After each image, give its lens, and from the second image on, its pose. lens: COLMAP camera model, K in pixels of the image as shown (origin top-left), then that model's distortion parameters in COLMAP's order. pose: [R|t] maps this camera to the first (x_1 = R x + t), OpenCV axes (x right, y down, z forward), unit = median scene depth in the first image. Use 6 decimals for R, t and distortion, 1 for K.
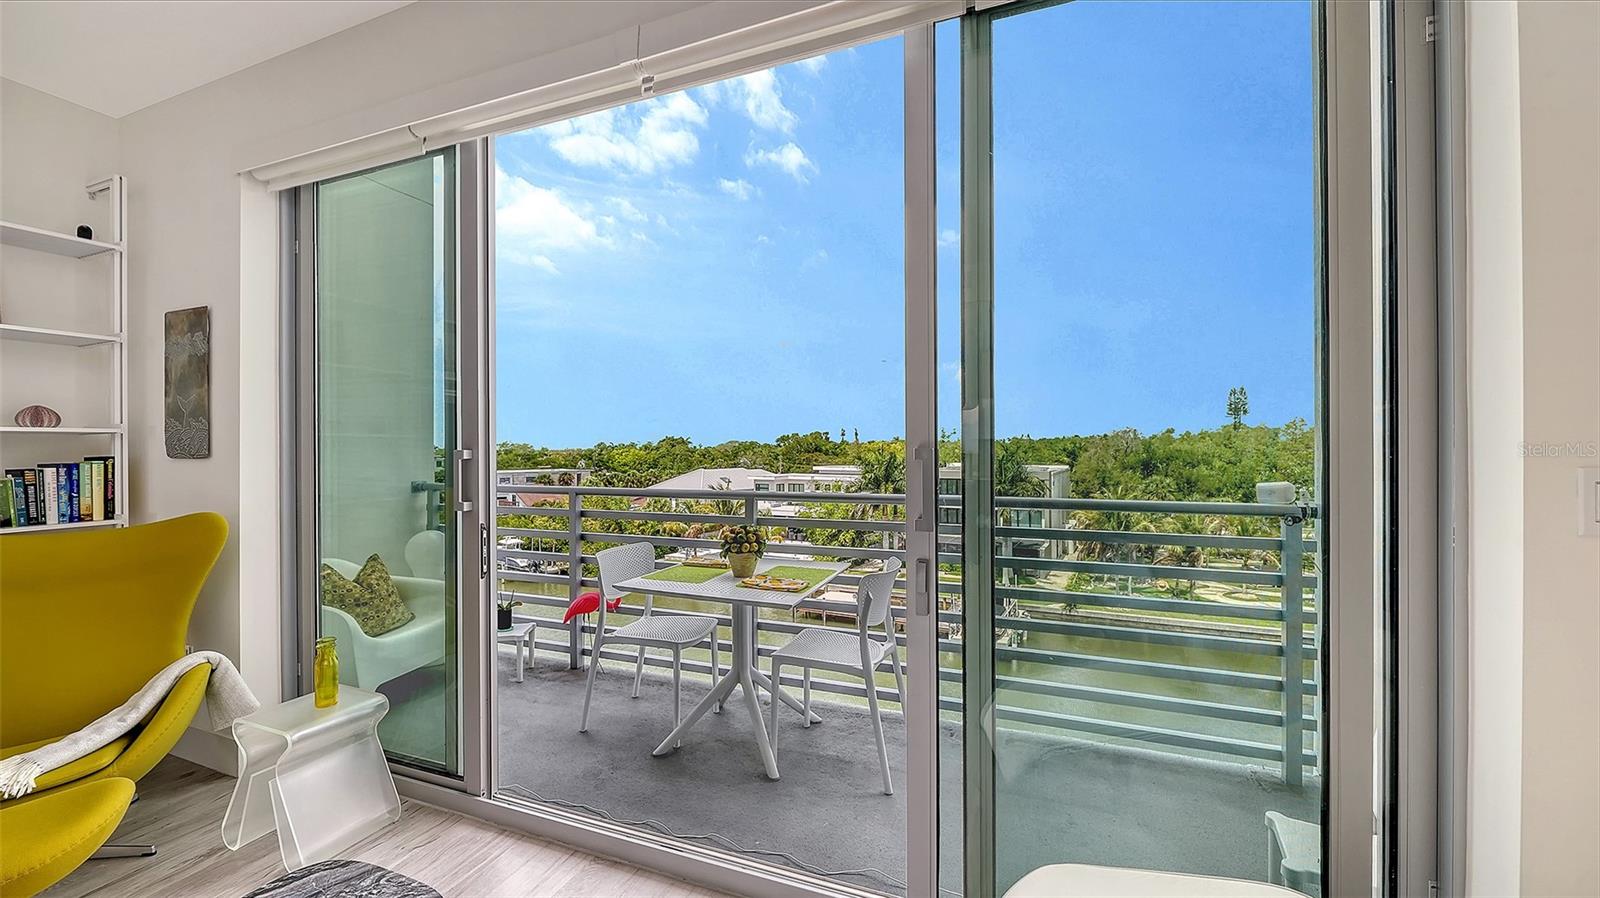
lens RADIAL K [[608.5, 0, 802.0], [0, 608.5, 445.6], [0, 0, 1]] dist [-0.003022, -0.001308]
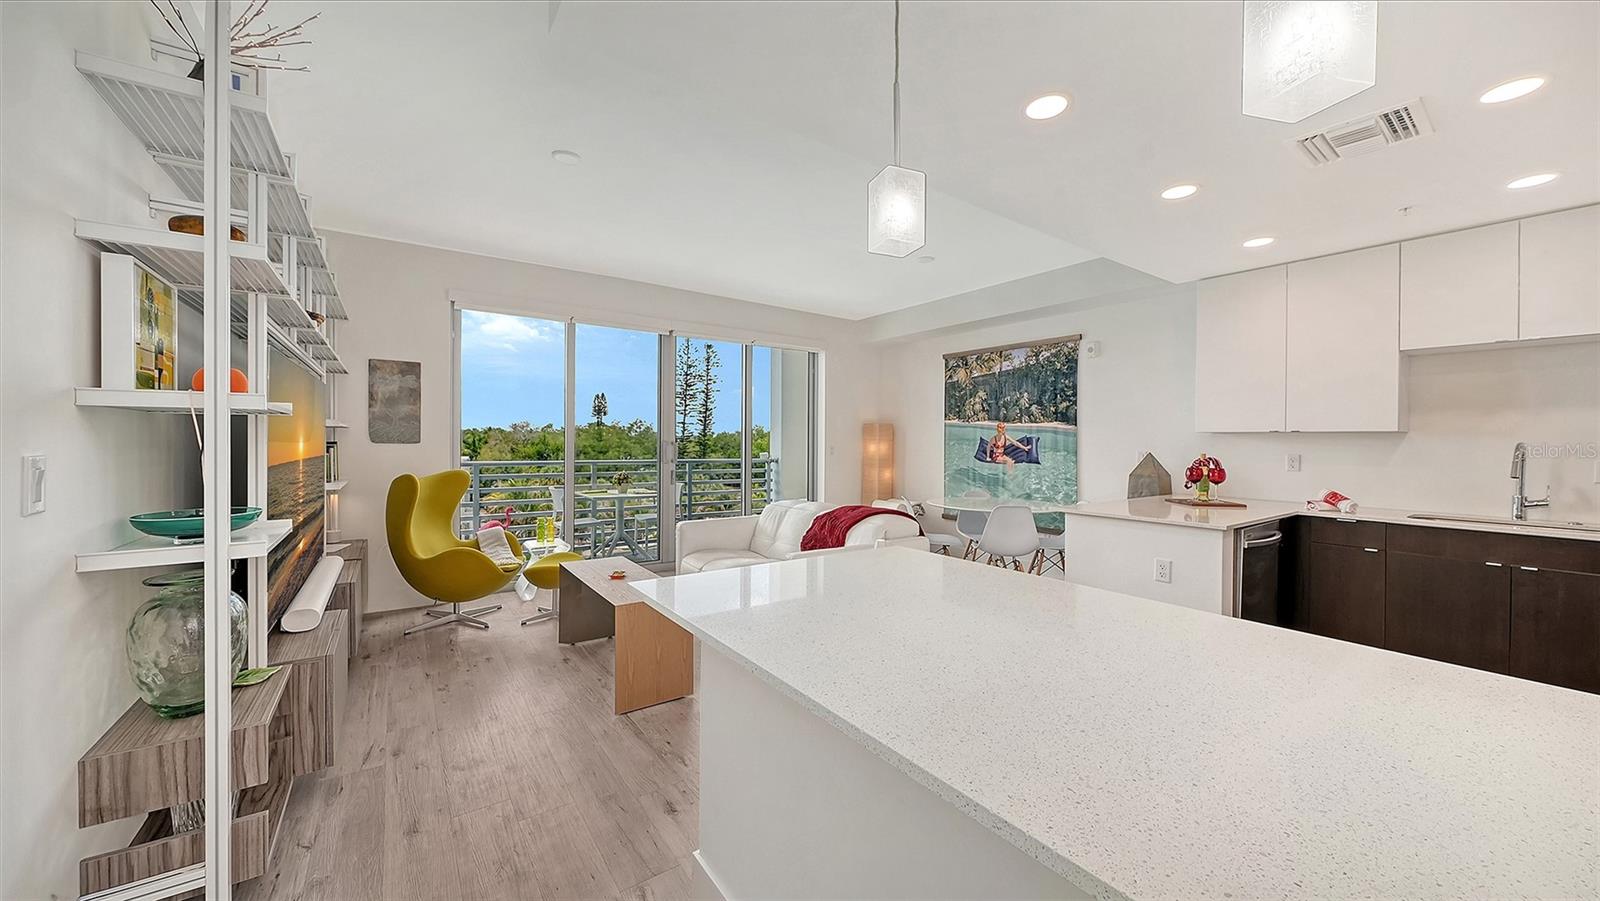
lens RADIAL K [[548.9, 0, 814.4], [0, 548.9, 443.0], [0, 0, 1]] dist [0.015302, 0.000104]
pose [[0.536785, 0.007517, 0.843686, -0.049379], [-0.015128, 0.999885, 0.000717, -0.000025], [-0.843583, -0.013148, 0.536837, -0.026014]]
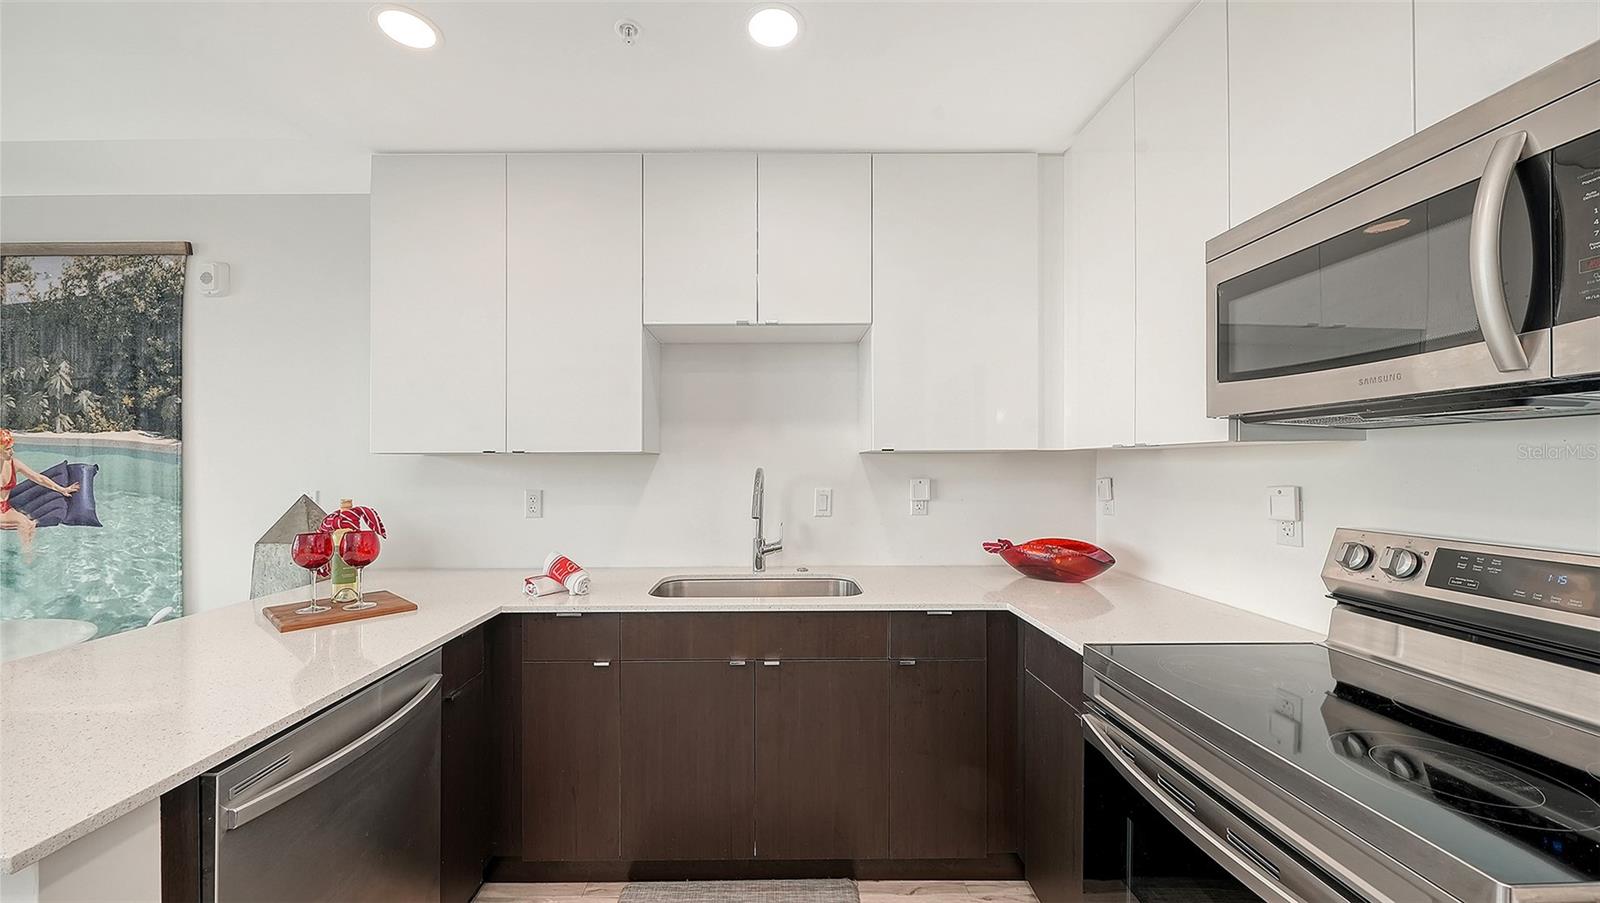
lens RADIAL K [[575.9, 0, 784.6], [0, 575.9, 464.8], [0, 0, 1]] dist [-0.016637, 0.001418]
pose [[-0.356267, 0.007579, 0.934353, -0.022052], [0.004926, 0.999968, -0.006233, -0.000650], [-0.934371, 0.002382, -0.356293, -0.035721]]
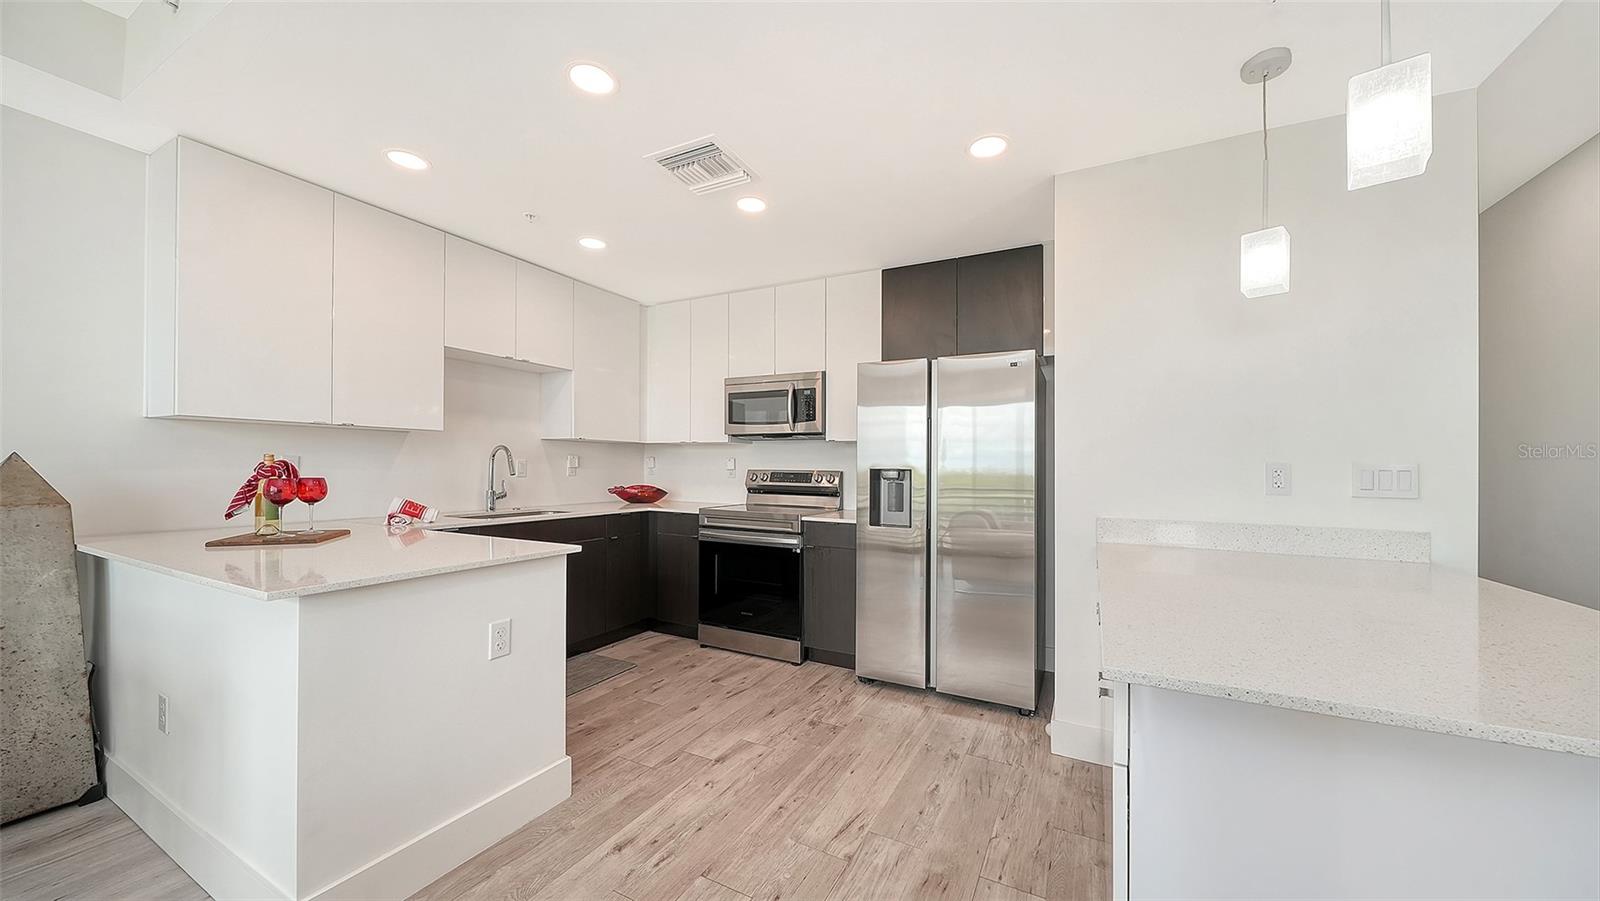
lens RADIAL K [[548.9, 0, 800.9], [0, 548.9, 462.1], [0, 0, 1]] dist [0.015302, 0.000104]
pose [[-0.993802, -0.003198, 0.111117, -0.023404], [-0.004813, 0.999887, -0.014271, 0.000989], [-0.111059, -0.014717, -0.993705, -0.006759]]
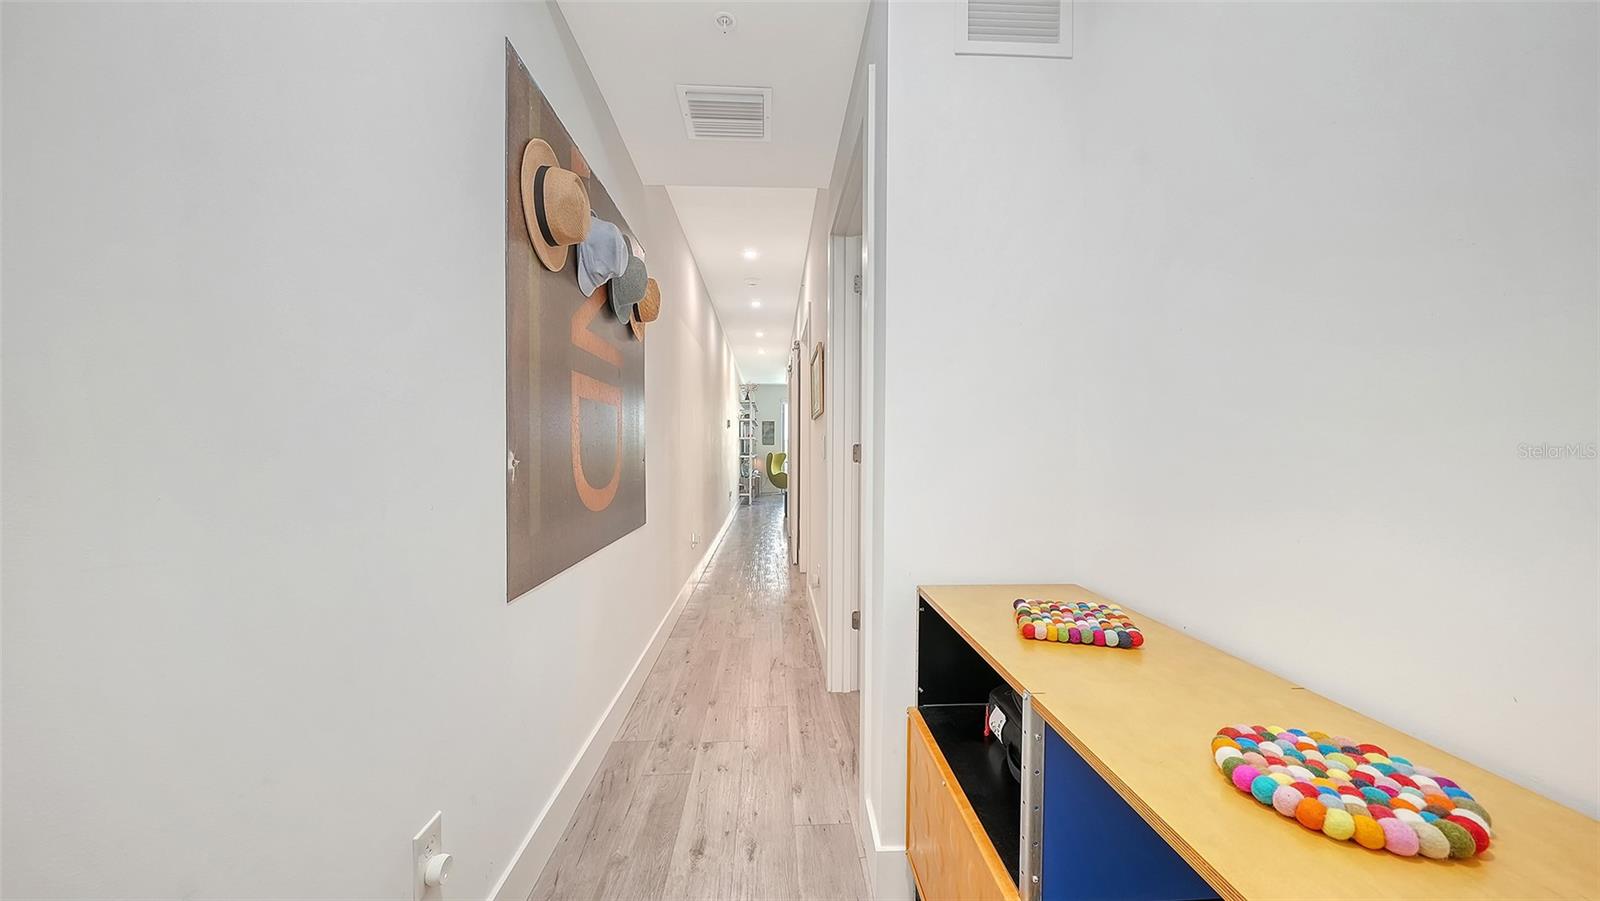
lens RADIAL K [[548.9, 0, 798.6], [0, 548.9, 451.7], [0, 0, 1]] dist [0.015302, 0.000104]
pose [[0.915394, 0.016228, 0.402231, -0.085685], [-0.019001, 0.999815, 0.002904, 0.001925], [-0.402110, -0.010301, 0.915533, -0.122610]]
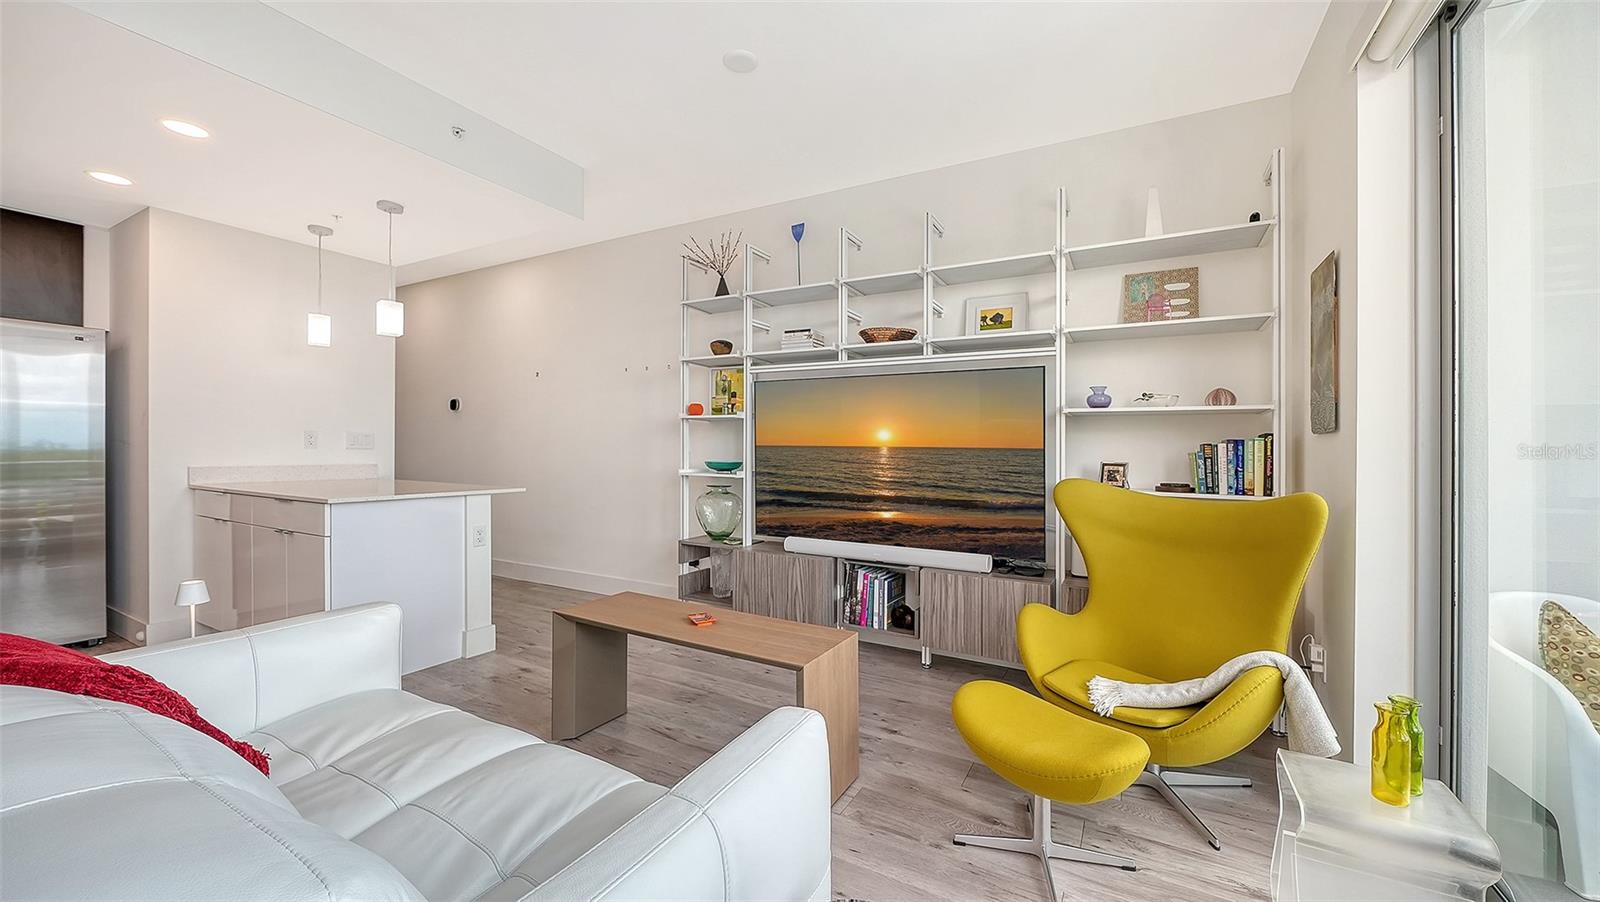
lens RADIAL K [[606.1, 0, 806.9], [0, 606.1, 449.1], [0, 0, 1]] dist [-0.005195, -0.000398]
pose [[-0.152716, 0.001916, -0.988268, -0.001280], [-0.008870, 0.999955, 0.003309, 0.001375], [0.988230, 0.009271, -0.152692, 0.011447]]
